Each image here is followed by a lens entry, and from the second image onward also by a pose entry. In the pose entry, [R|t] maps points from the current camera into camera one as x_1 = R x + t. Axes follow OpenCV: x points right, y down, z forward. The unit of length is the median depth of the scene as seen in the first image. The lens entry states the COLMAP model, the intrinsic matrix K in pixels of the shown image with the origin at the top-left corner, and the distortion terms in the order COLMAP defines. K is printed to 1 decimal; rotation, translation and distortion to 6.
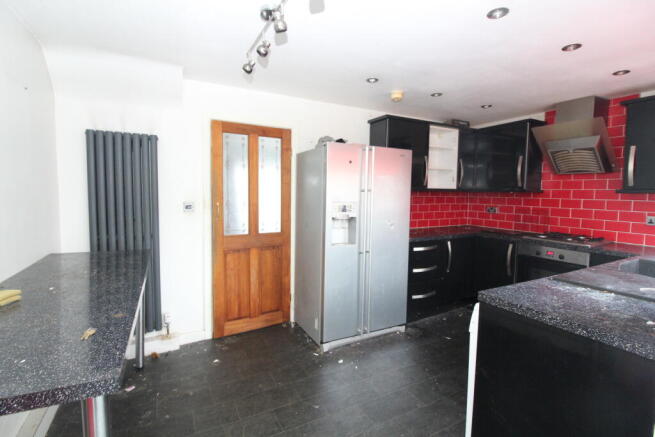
lens RADIAL K [[307.1, 0, 321.9], [0, 307.1, 212.4], [0, 0, 1]] dist [-0.011551, -0.003159]
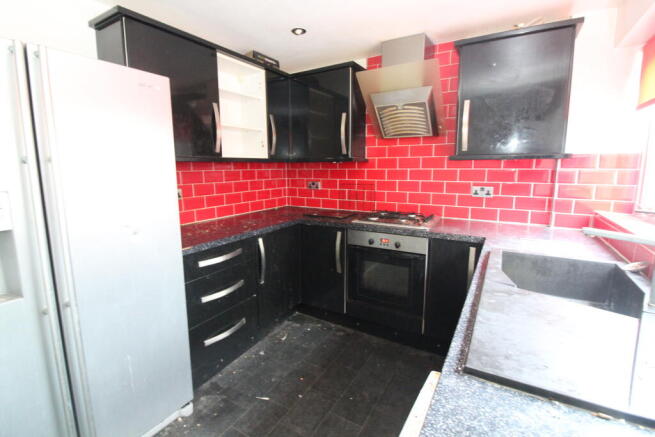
lens RADIAL K [[307.1, 0, 323.5], [0, 307.1, 215.0], [0, 0, 1]] dist [-0.011551, -0.003159]
pose [[0.853397, -0.099381, 0.511701, 0.197818], [0.052288, 0.993027, 0.105658, -0.017923], [-0.518633, -0.063413, 0.852642, 0.367892]]
